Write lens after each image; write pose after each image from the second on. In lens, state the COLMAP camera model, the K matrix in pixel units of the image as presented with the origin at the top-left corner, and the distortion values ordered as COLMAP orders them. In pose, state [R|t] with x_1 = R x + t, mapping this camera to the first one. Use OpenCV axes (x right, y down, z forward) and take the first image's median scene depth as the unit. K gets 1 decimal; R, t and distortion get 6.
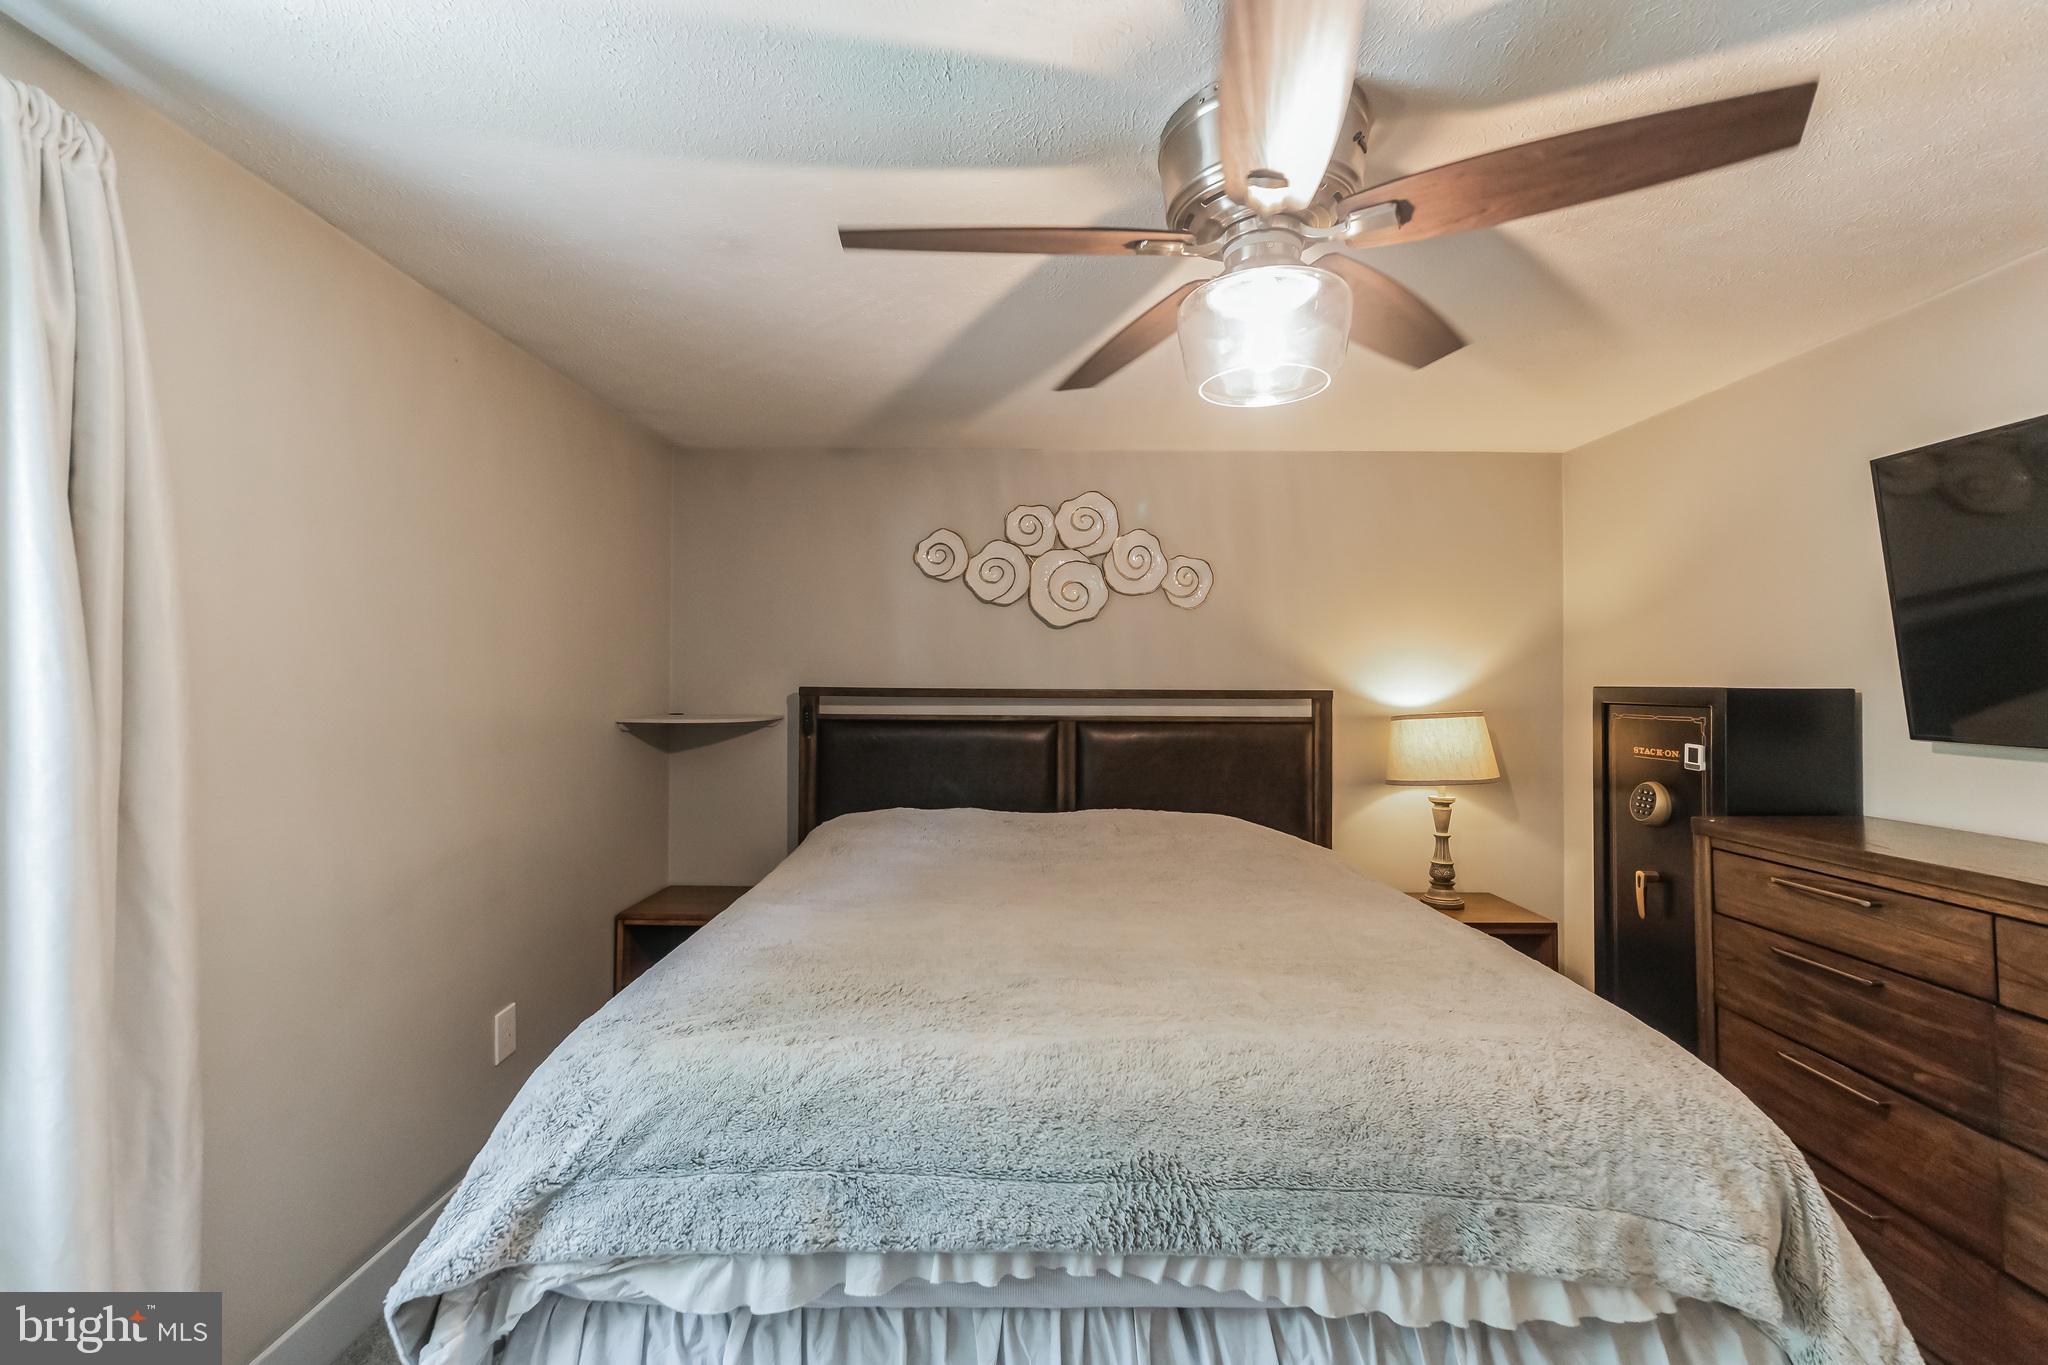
lens RADIAL K [[898.5, 0, 1033.5], [0, 898.5, 663.1], [0, 0, 1]] dist [0.009880, -0.000786]
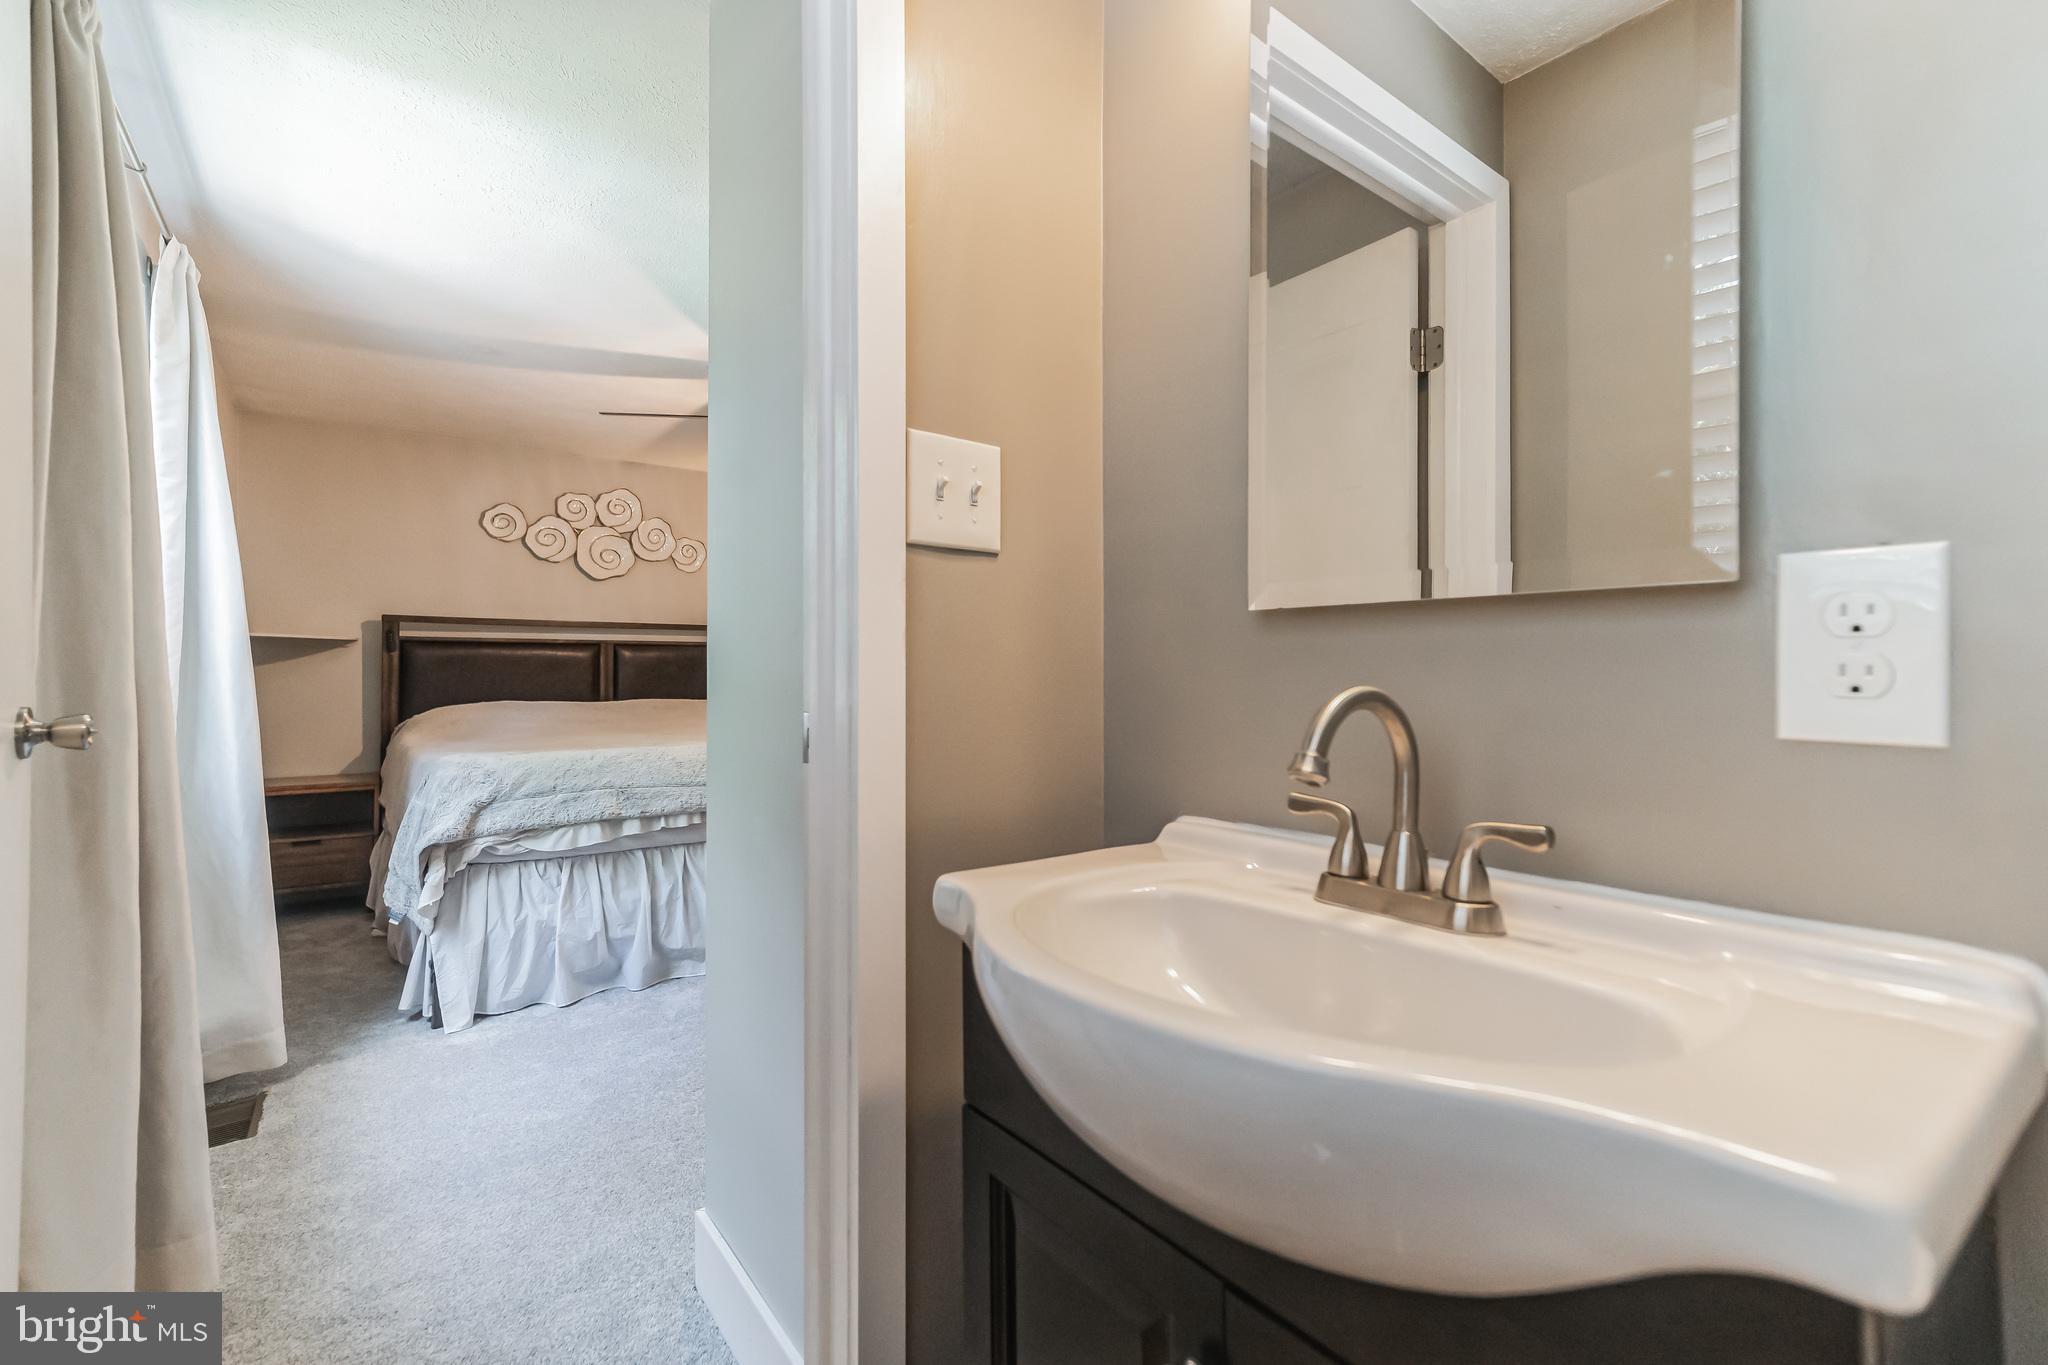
lens RADIAL K [[898.5, 0, 1024.0], [0, 898.5, 665.3], [0, 0, 1]] dist [0.009880, -0.000786]
pose [[0.801713, -0.003506, 0.597699, -0.296118], [-0.007945, 0.999832, 0.016521, 0.070101], [-0.597656, -0.017993, 0.801551, -0.592146]]
